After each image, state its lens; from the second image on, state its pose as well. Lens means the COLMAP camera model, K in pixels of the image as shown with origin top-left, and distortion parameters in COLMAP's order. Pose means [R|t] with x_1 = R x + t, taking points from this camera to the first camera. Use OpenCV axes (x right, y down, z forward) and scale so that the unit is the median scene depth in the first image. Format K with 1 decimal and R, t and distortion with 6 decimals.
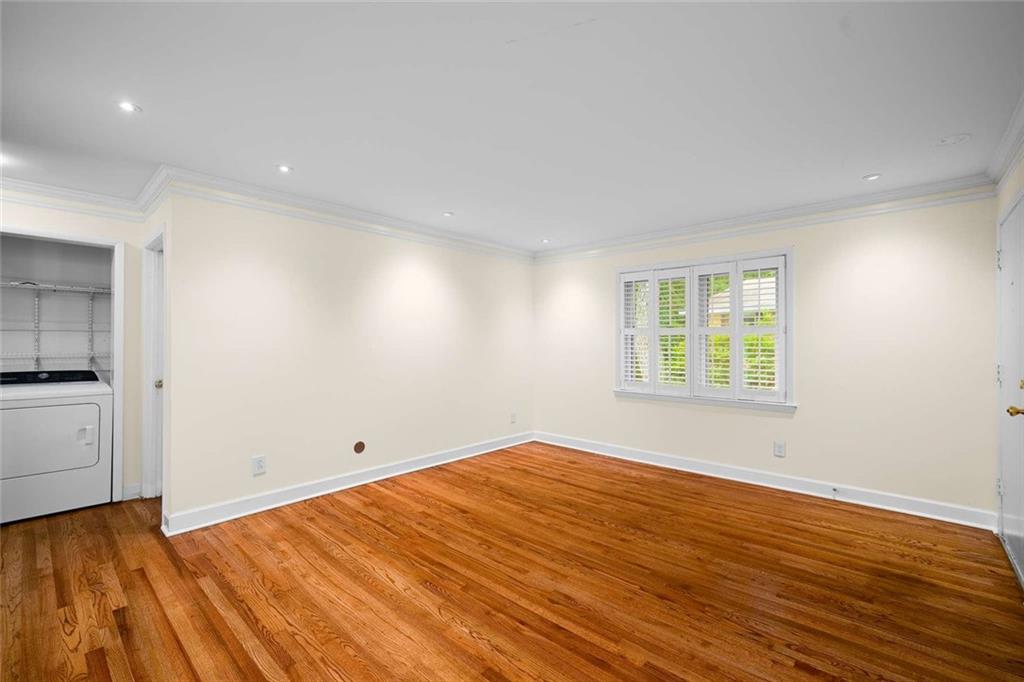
lens RADIAL K [[443.8, 0, 512.0], [0, 443.8, 341.0], [0, 0, 1]] dist [0.001059, 0.000423]
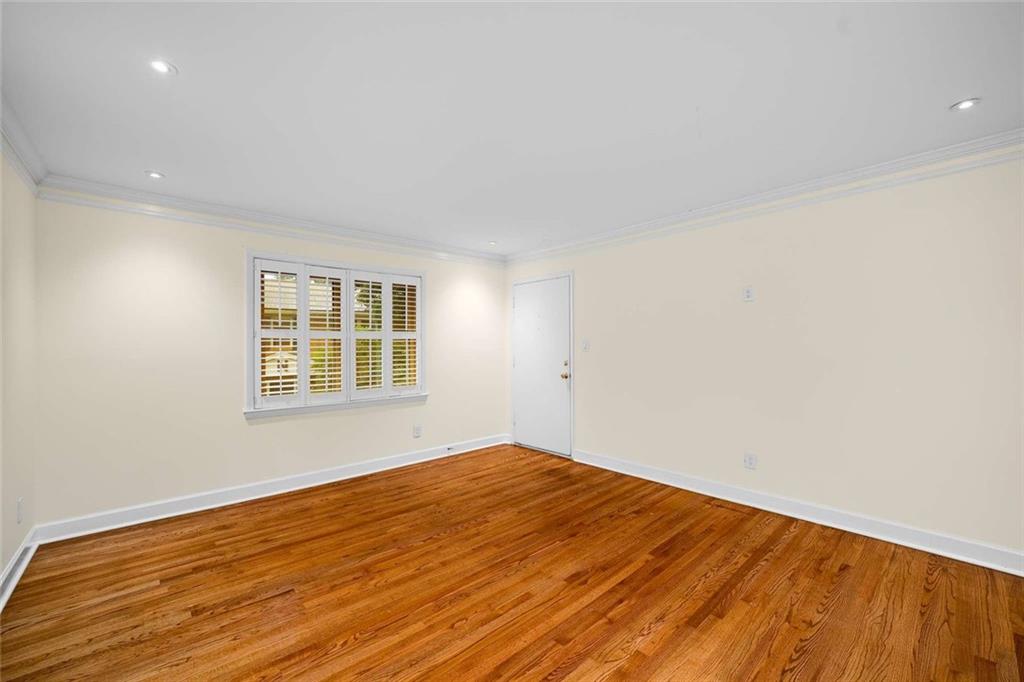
lens RADIAL K [[417.7, 0, 512.0], [0, 417.7, 341.0], [0, 0, 1]] dist [-0.003326, -0.000068]
pose [[0.093861, 0.007461, 0.995557, -0.663414], [0.005901, 0.999950, -0.008050, 0.000238], [-0.995568, 0.006630, 0.093813, 0.751436]]
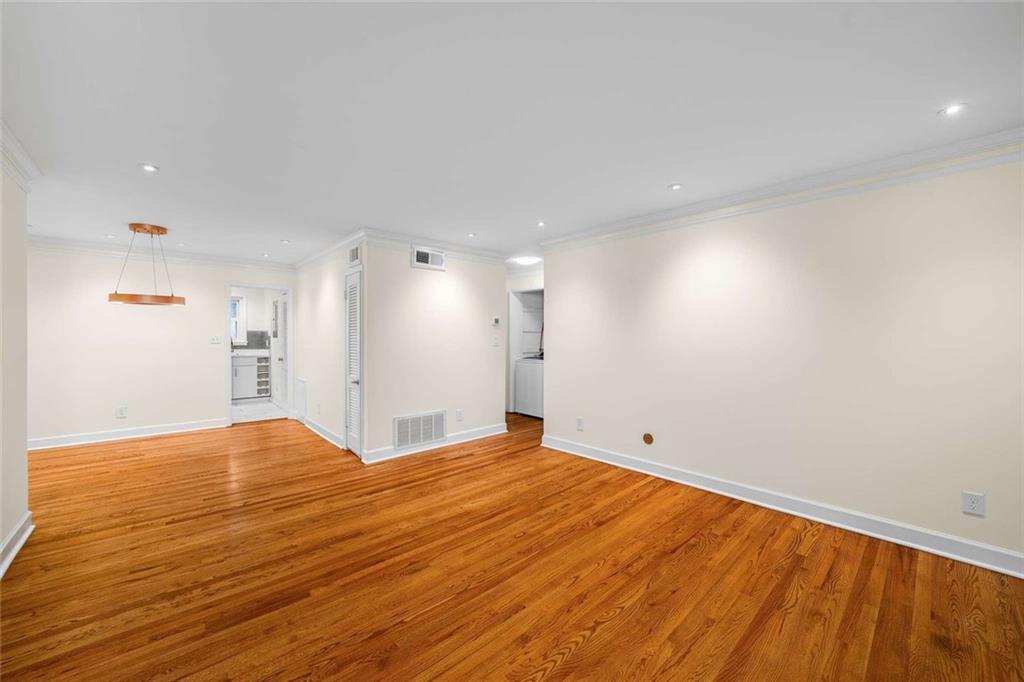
lens RADIAL K [[392.5, 0, 509.1], [0, 392.5, 336.6], [0, 0, 1]] dist [0.000043, 0.000077]
pose [[-0.088447, 0.004535, -0.996071, 0.770224], [0.002223, 0.999988, 0.004355, -0.010509], [0.996078, -0.001829, -0.088456, 0.940338]]
